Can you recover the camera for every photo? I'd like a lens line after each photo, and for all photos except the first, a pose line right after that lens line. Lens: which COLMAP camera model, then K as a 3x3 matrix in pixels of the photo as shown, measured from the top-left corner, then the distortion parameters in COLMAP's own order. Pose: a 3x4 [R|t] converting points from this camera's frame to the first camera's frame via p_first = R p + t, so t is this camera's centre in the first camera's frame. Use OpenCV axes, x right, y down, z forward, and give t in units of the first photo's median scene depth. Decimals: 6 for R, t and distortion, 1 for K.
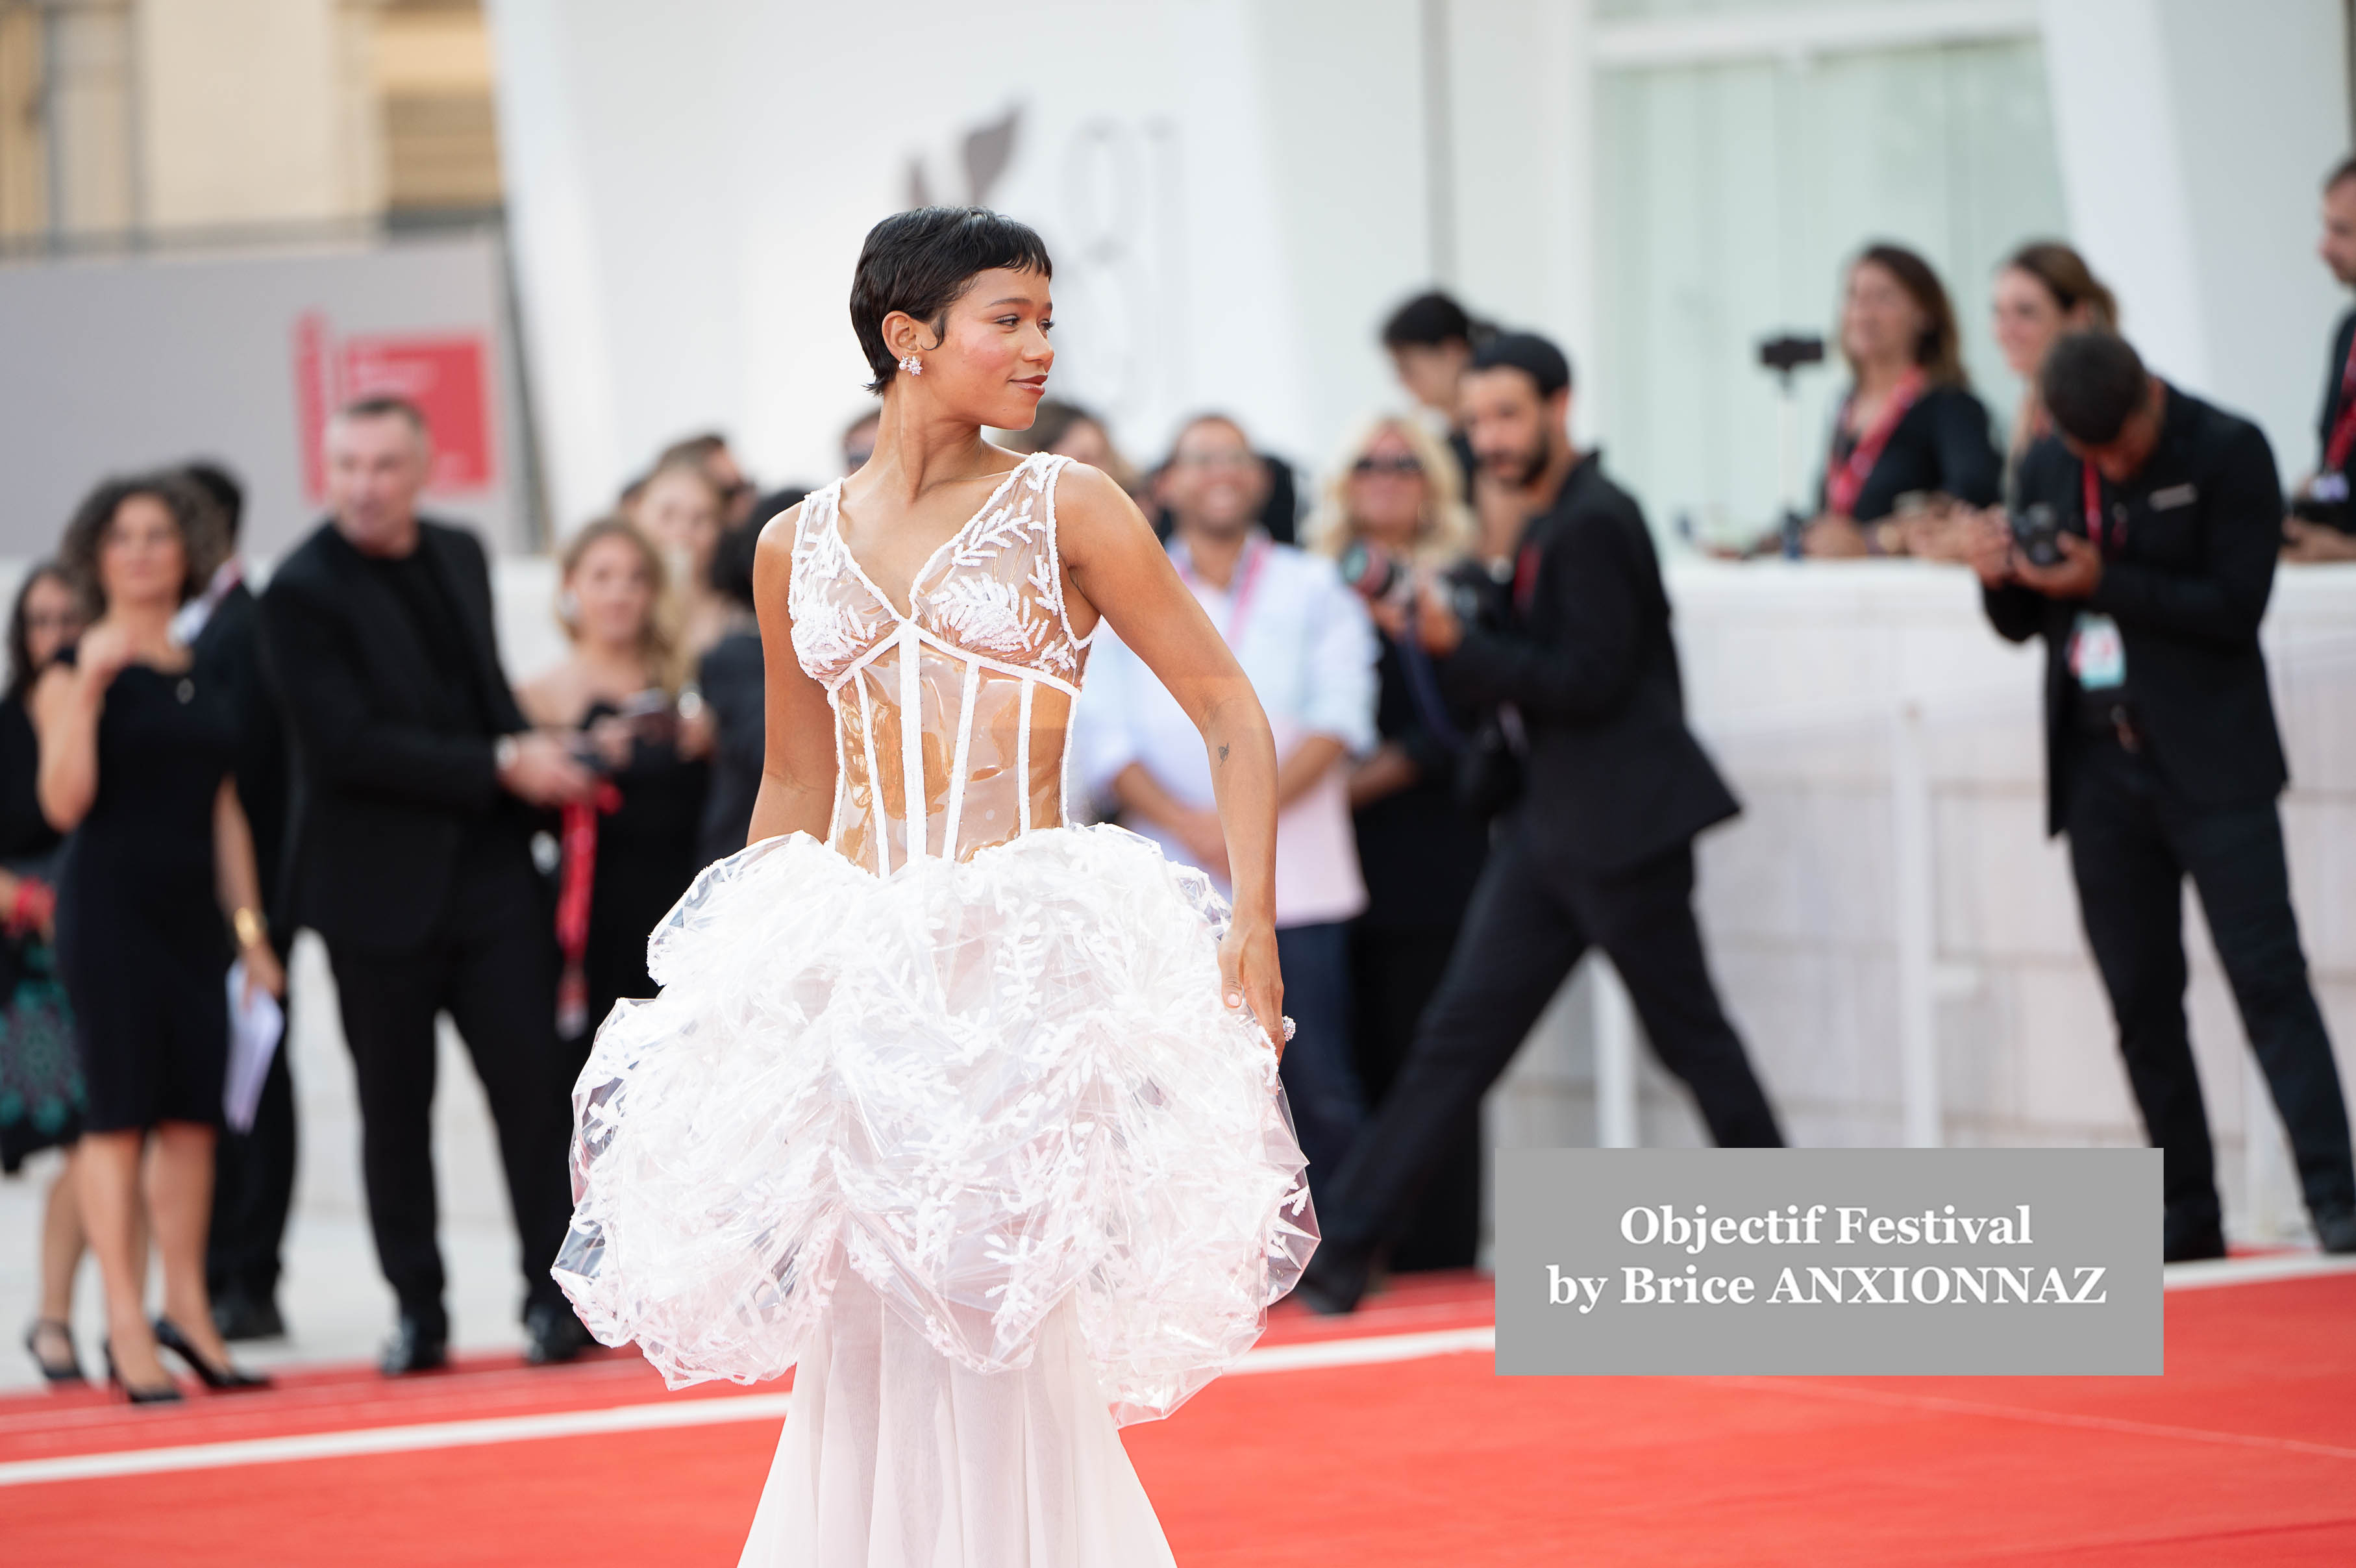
lens RADIAL K [[12383.9, 0, 1177.2], [0, 12383.9, 787.8], [0, 0, 1]] dist [4.073362, 0.000000]
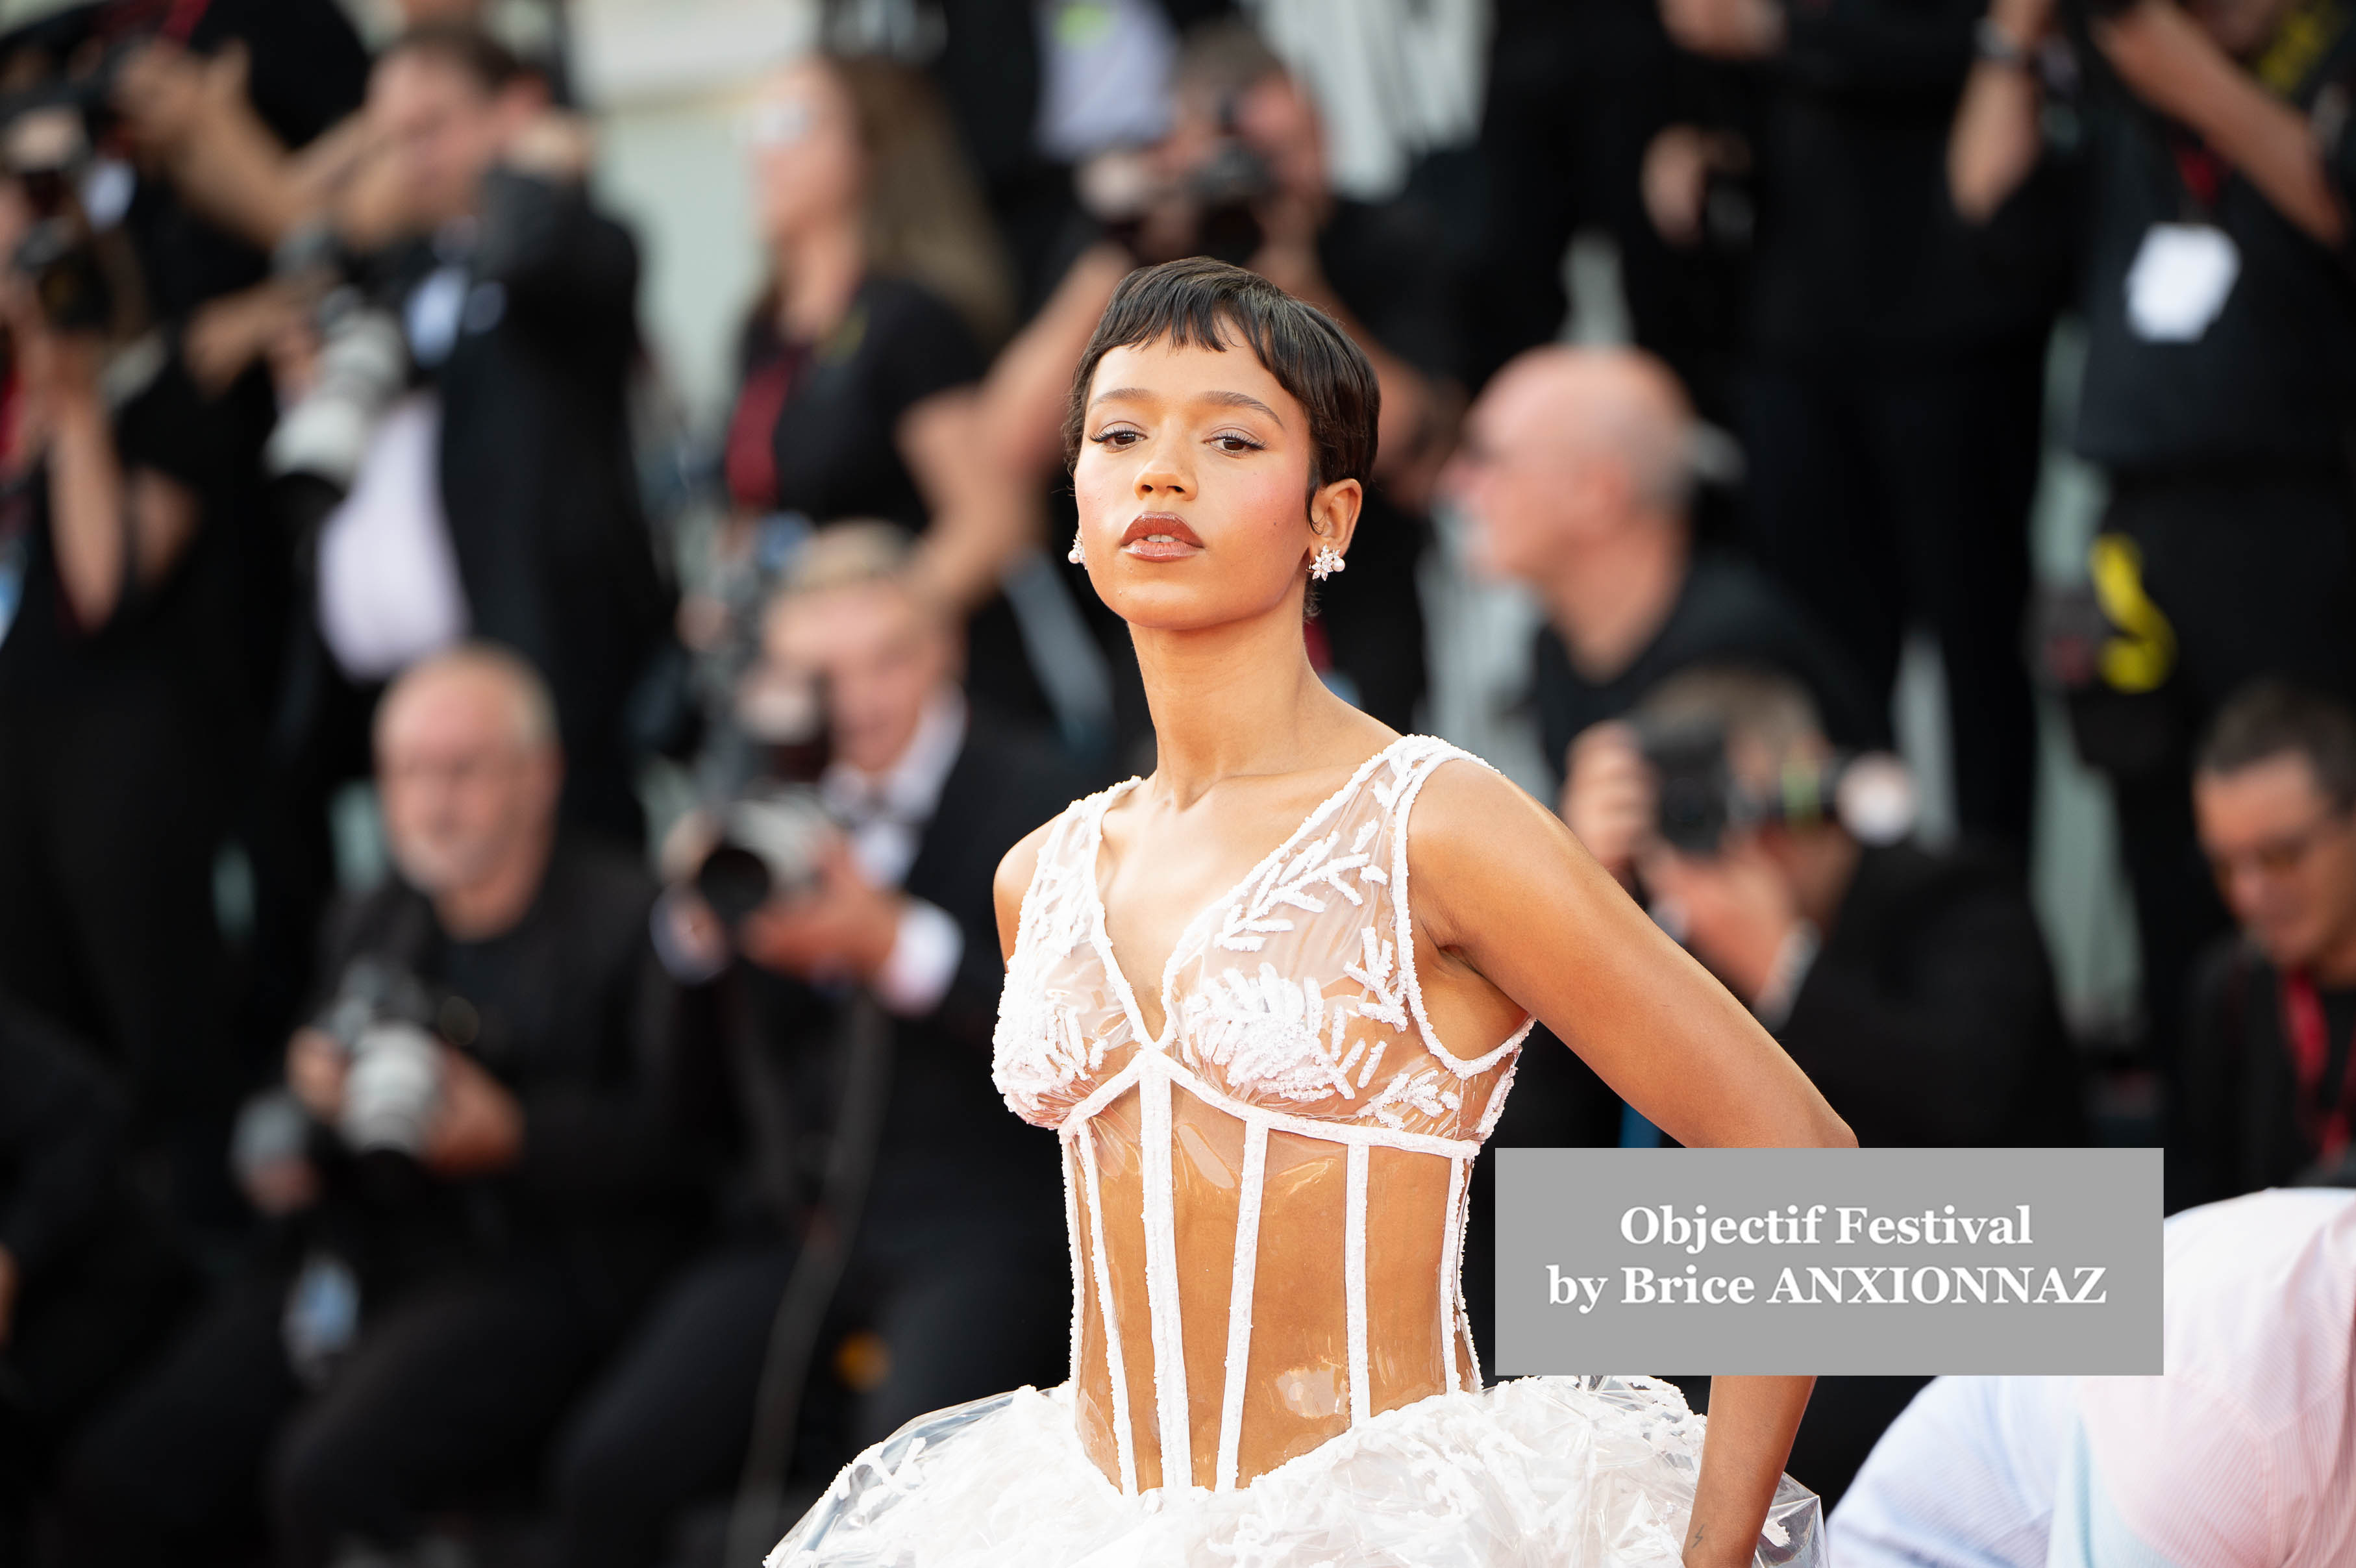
lens RADIAL K [[12383.9, 0, 1178.9], [0, 12383.9, 771.6], [0, 0, 1]] dist [4.073362, 0.000000]
pose [[0.996628, -0.001438, -0.082044, 0.026067], [0.000073, 0.999862, -0.016640, -0.016349], [0.082057, 0.016578, 0.996490, 0.438450]]
